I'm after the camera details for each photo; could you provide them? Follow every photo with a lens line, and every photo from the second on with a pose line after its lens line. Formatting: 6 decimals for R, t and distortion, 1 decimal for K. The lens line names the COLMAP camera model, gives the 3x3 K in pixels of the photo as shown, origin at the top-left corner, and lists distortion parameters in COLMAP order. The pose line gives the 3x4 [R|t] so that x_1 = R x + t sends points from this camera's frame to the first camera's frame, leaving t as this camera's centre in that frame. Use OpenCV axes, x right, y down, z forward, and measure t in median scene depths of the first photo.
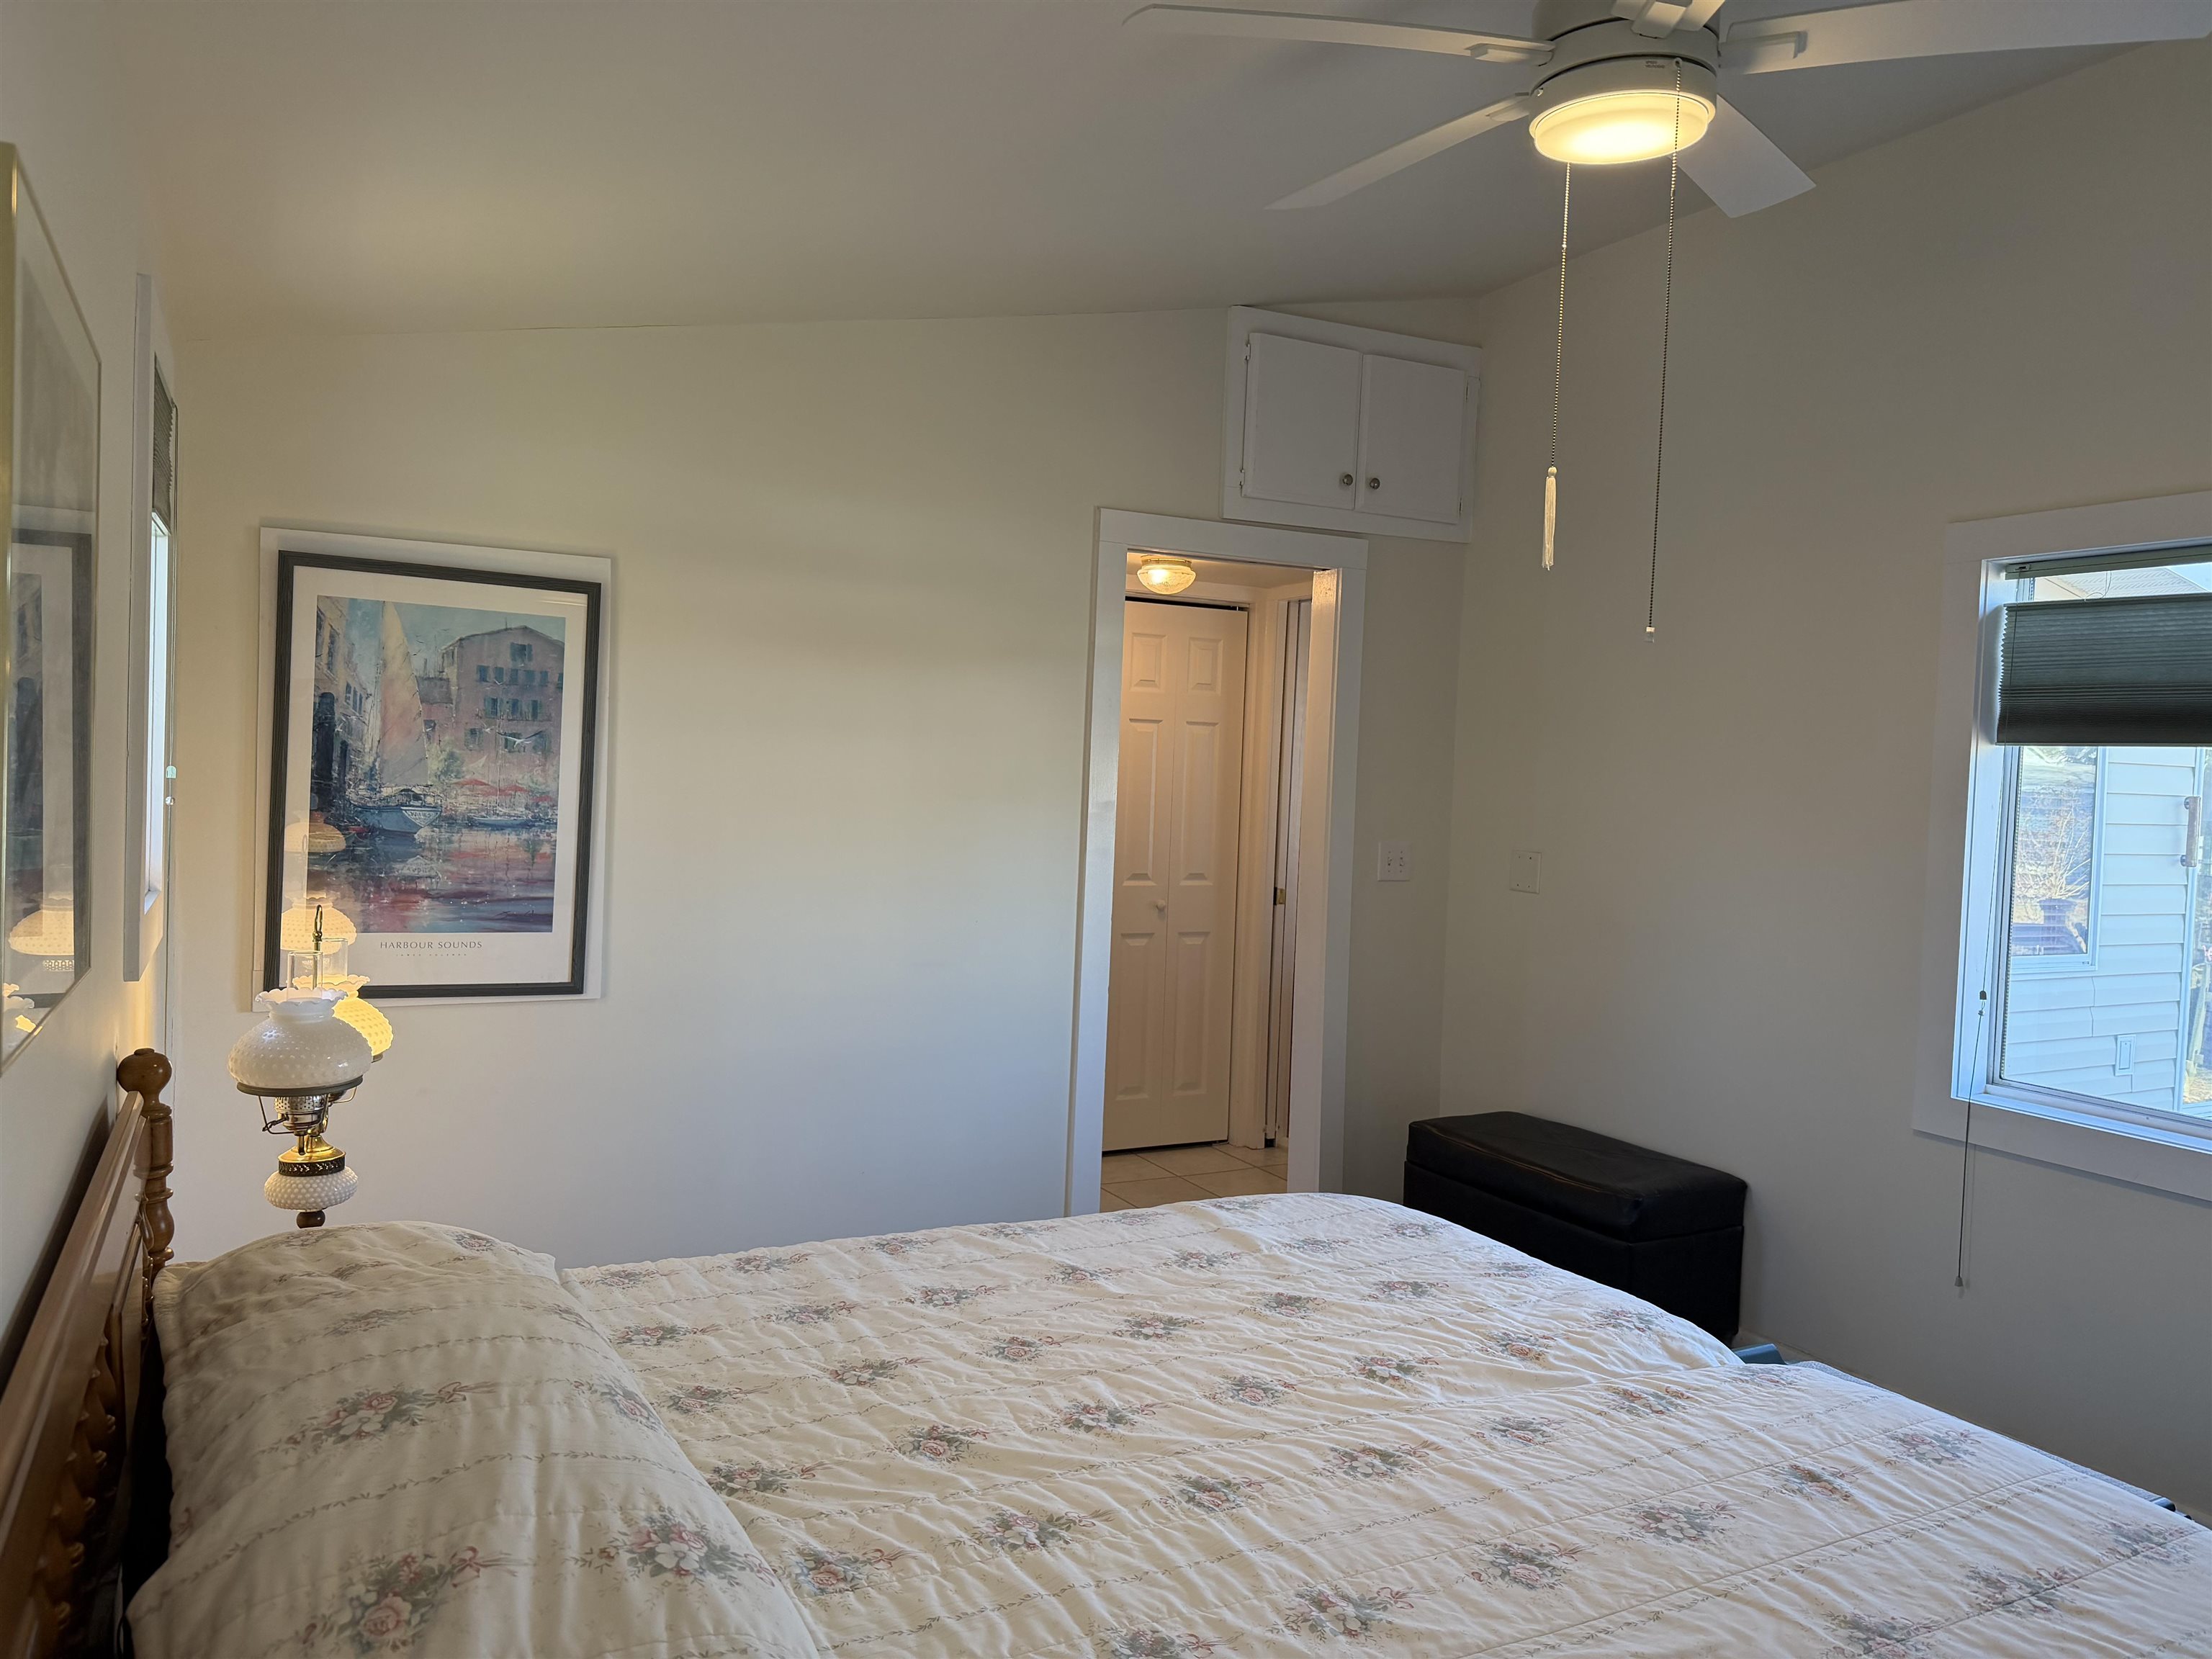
lens RADIAL K [[1553.9, 0, 1110.1], [0, 1553.9, 837.4], [0, 0, 1]] dist [0.072259, -0.106261]
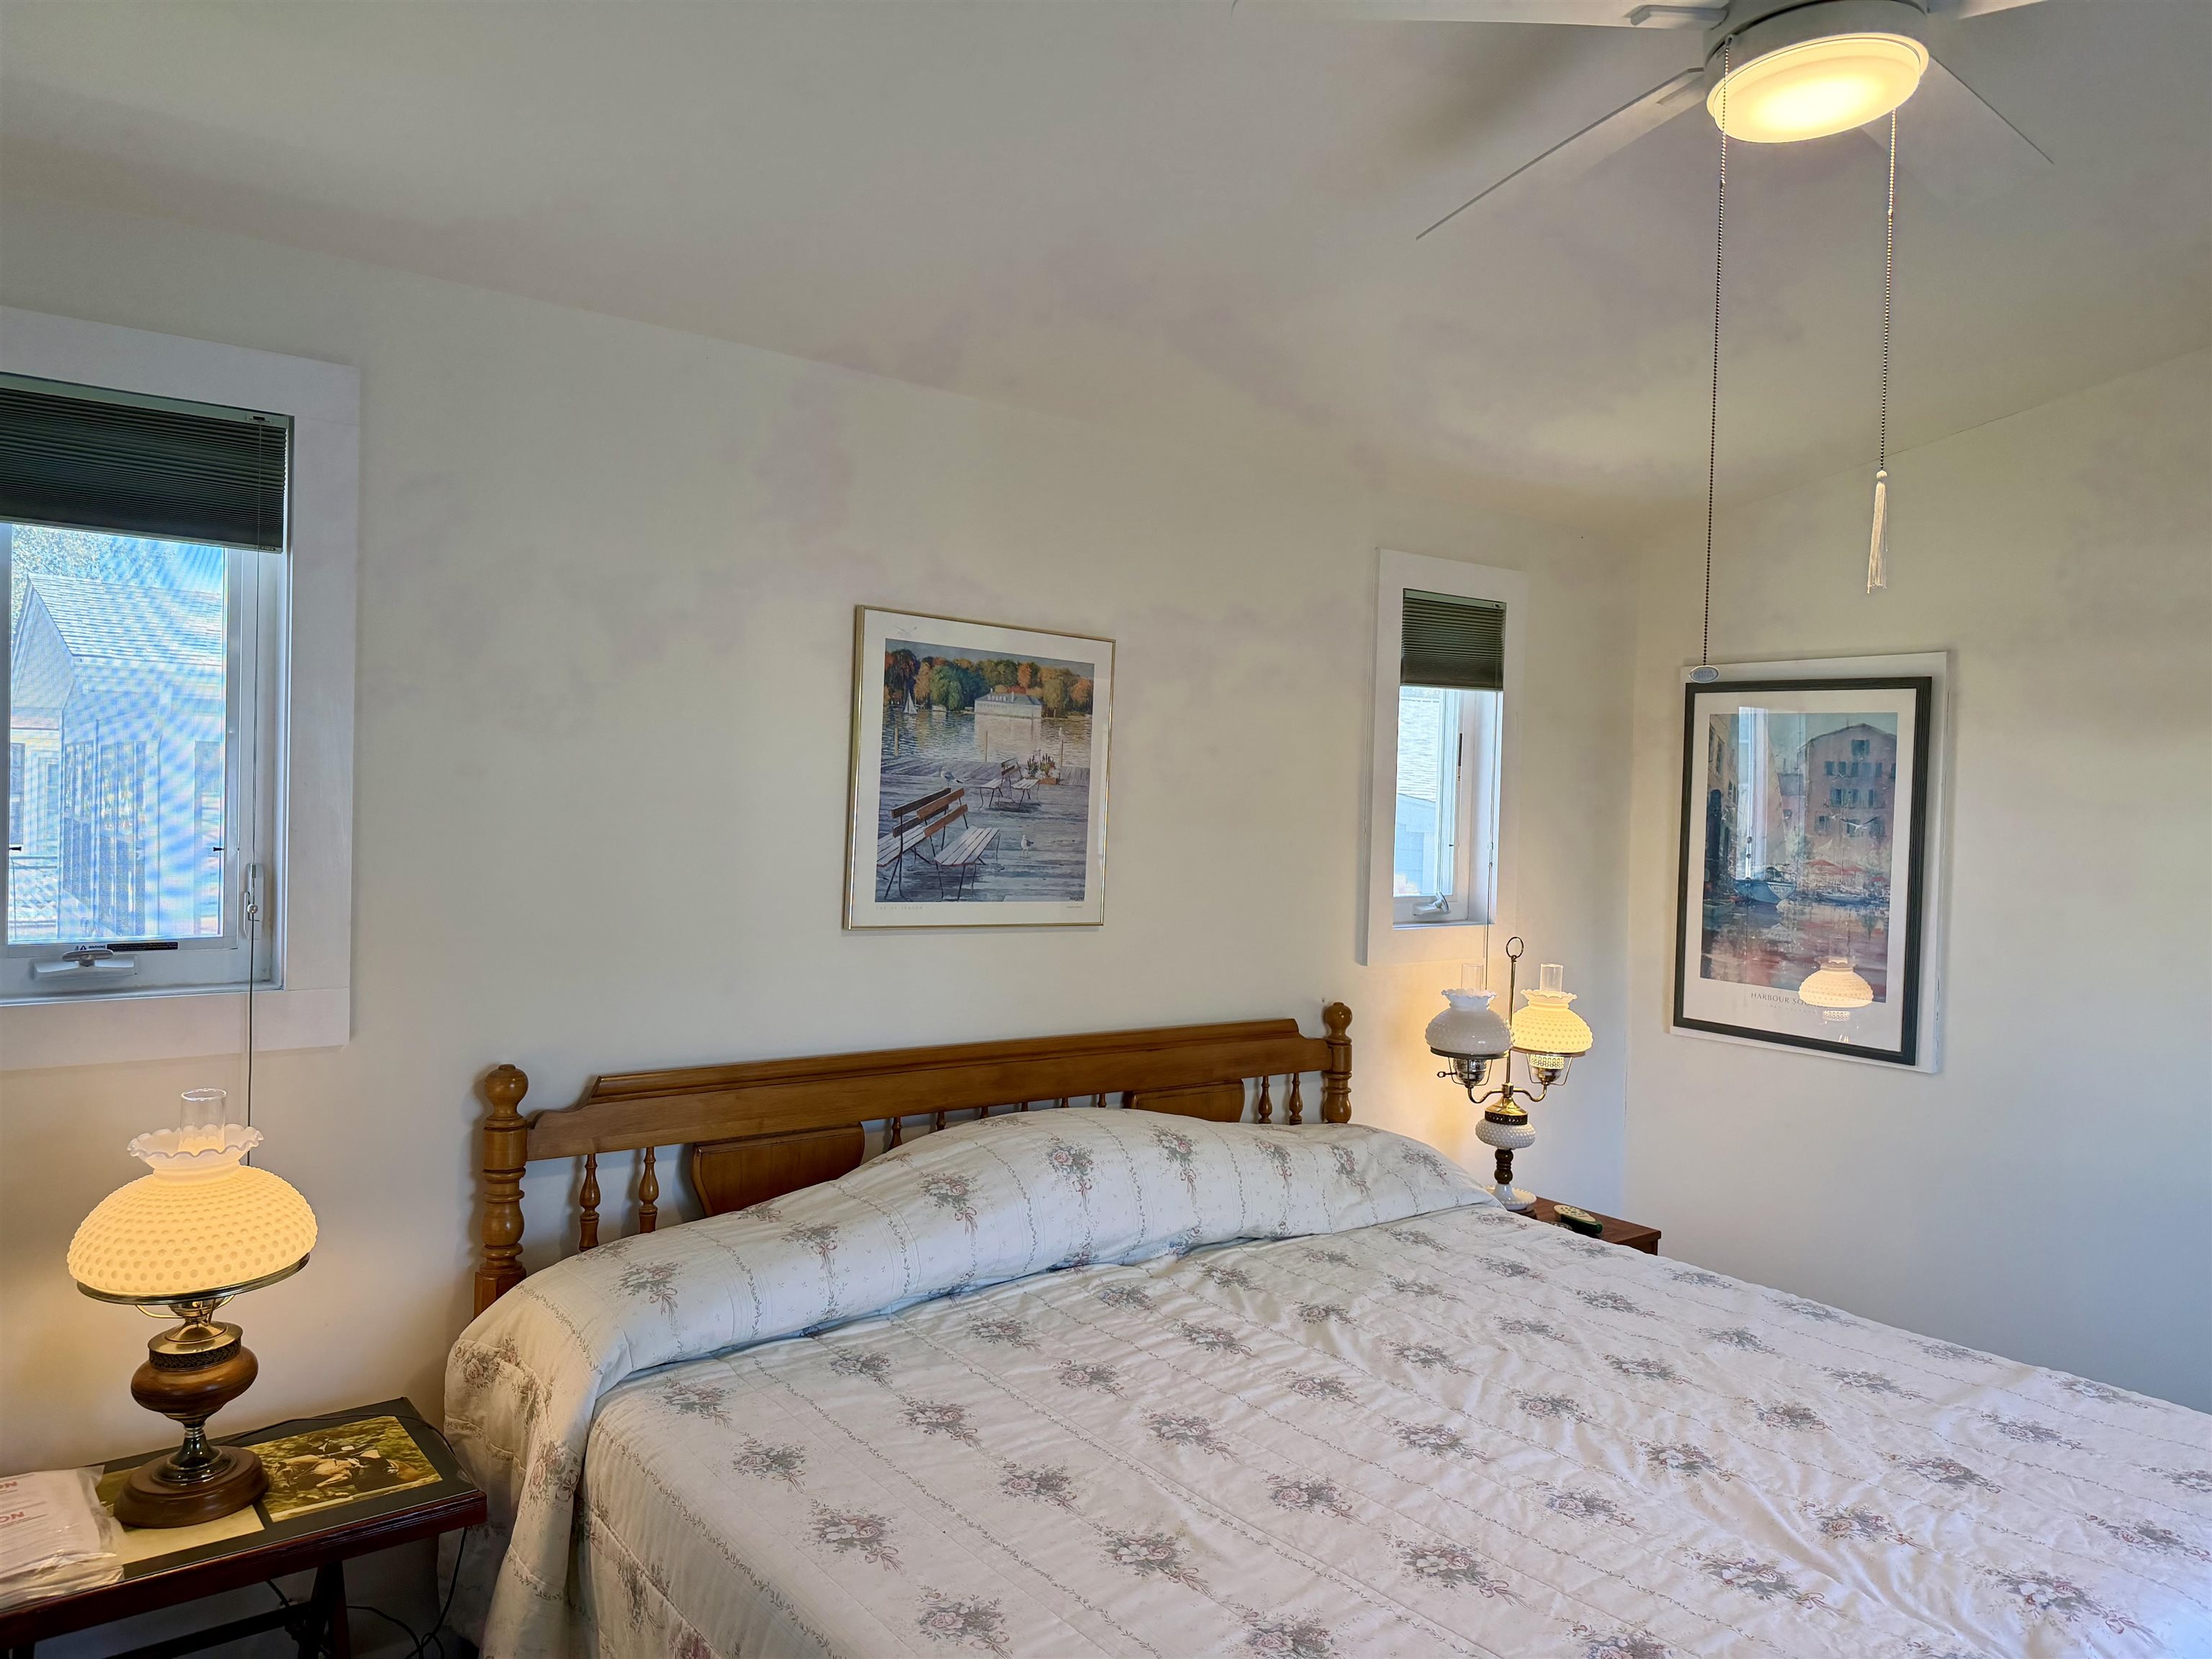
lens RADIAL K [[1553.9, 0, 1110.1], [0, 1553.9, 837.4], [0, 0, 1]] dist [0.072259, -0.106261]
pose [[0.186224, -0.004801, -0.982496, 0.637307], [-0.067099, 0.997591, -0.017593, 0.001626], [0.980214, 0.069201, 0.185453, 0.277410]]
